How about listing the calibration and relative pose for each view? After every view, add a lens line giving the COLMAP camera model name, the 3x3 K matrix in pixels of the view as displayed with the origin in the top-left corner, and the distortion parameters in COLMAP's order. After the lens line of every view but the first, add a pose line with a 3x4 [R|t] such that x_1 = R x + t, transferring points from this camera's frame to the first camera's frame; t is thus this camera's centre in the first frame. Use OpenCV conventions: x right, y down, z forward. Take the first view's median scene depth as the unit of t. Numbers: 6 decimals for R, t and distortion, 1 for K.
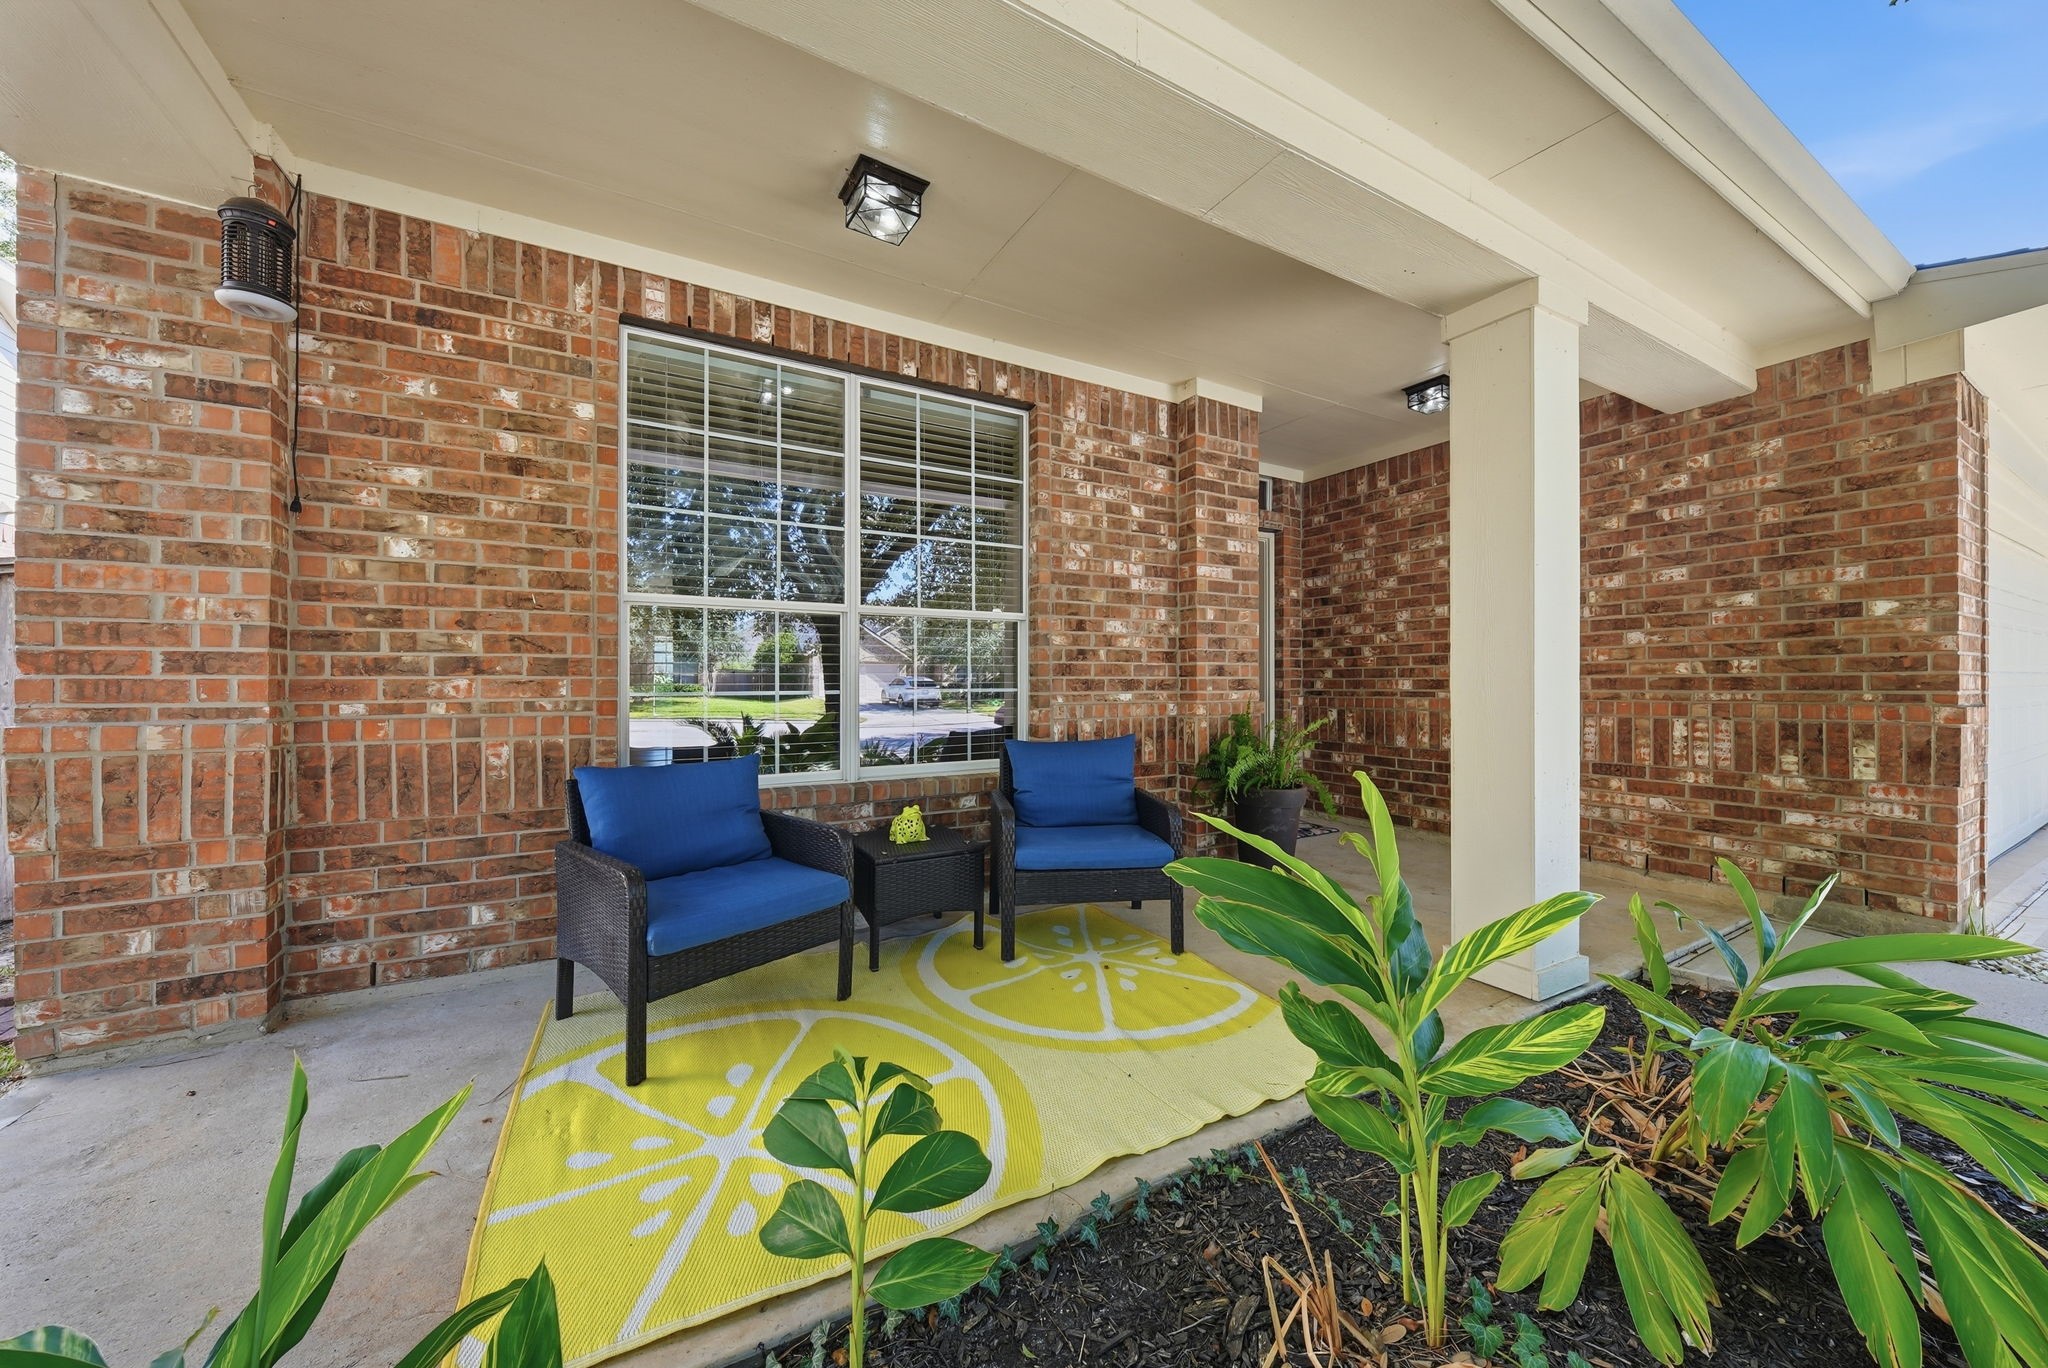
lens RADIAL K [[729.1, 0, 1024.0], [0, 729.1, 684.0], [0, 0, 1]] dist [-0.013264, -0.000077]
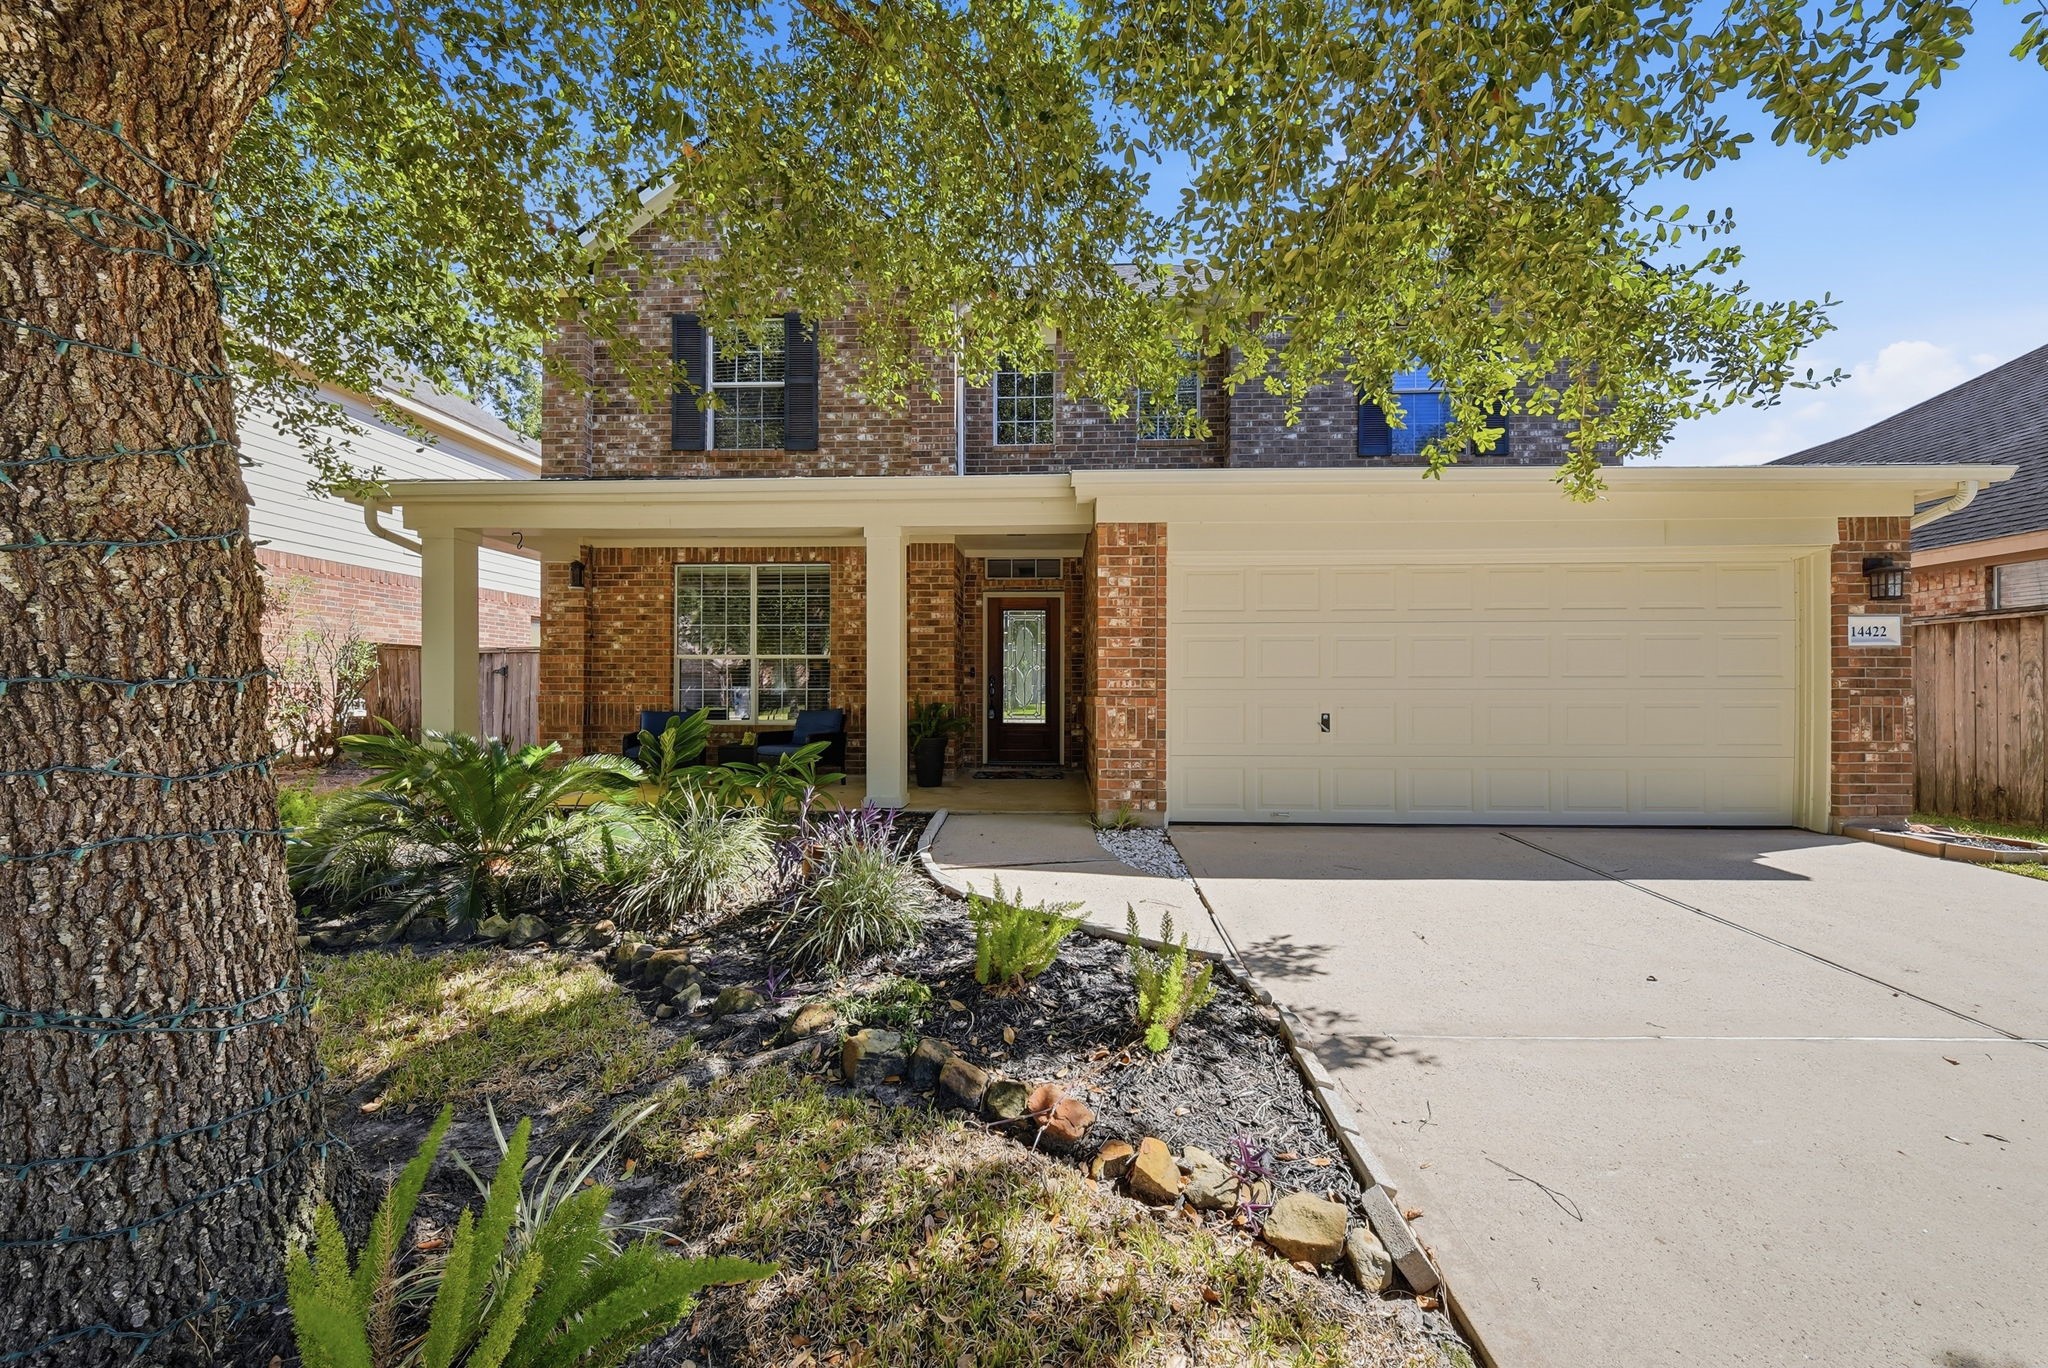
lens RADIAL K [[729.1, 0, 1024.0], [0, 729.1, 684.0], [0, 0, 1]] dist [-0.013264, -0.000077]
pose [[0.847743, 0.000756, -0.530406, 2.430191], [-0.002784, 0.999992, -0.003024, -0.003162], [0.530399, 0.004040, 0.847738, -0.828489]]
